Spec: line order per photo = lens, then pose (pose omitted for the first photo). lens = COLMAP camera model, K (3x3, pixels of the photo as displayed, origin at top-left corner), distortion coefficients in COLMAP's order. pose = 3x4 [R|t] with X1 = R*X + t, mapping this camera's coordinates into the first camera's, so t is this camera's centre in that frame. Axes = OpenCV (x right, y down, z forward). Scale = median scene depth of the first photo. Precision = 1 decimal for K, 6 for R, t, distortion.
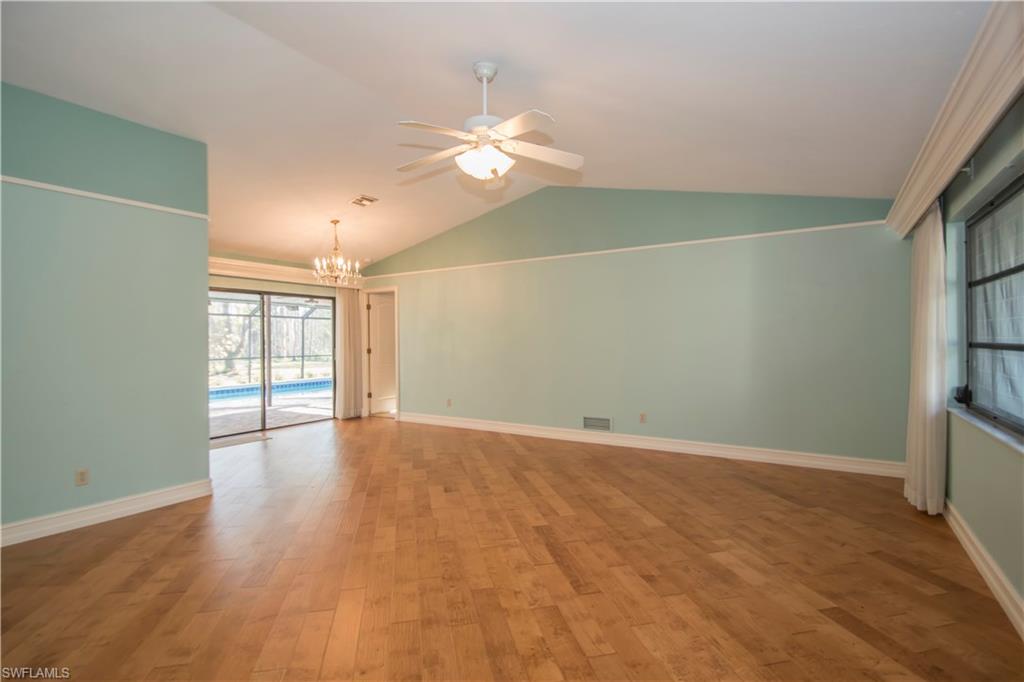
lens RADIAL K [[456.9, 0, 512.0], [0, 456.9, 341.0], [0, 0, 1]] dist [0.000623, 0.000048]
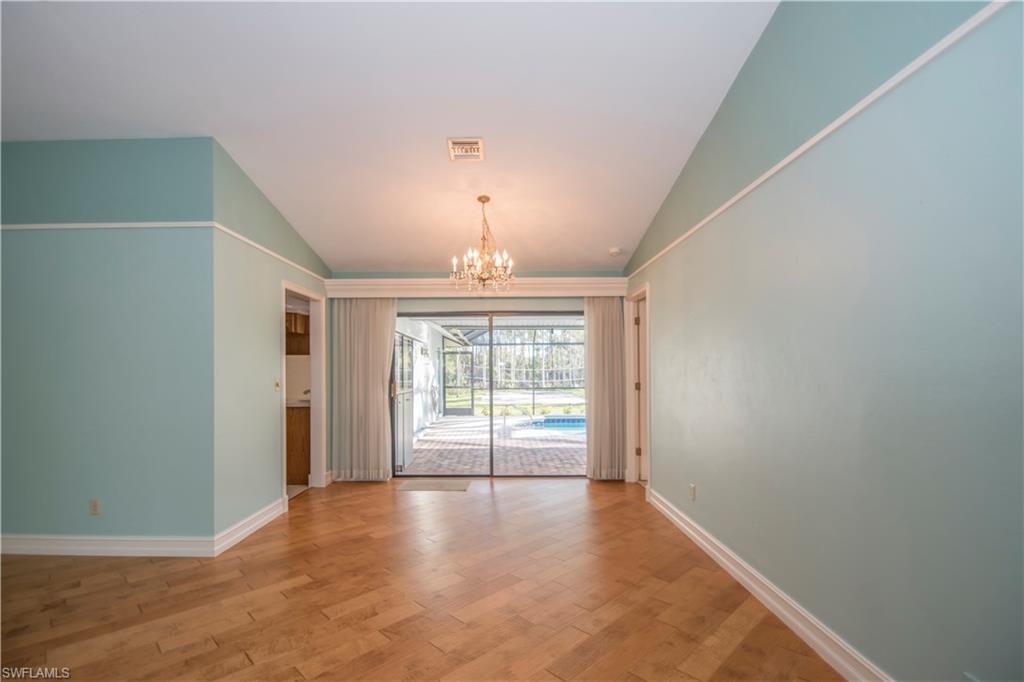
lens RADIAL K [[442.1, 0, 512.6], [0, 442.1, 361.0], [0, 0, 1]] dist [-0.000593, -0.000204]
pose [[0.519181, -0.004422, -0.854653, 0.160832], [-0.004652, 0.999957, -0.008000, -0.009516], [0.854652, 0.008129, 0.519138, 0.535956]]
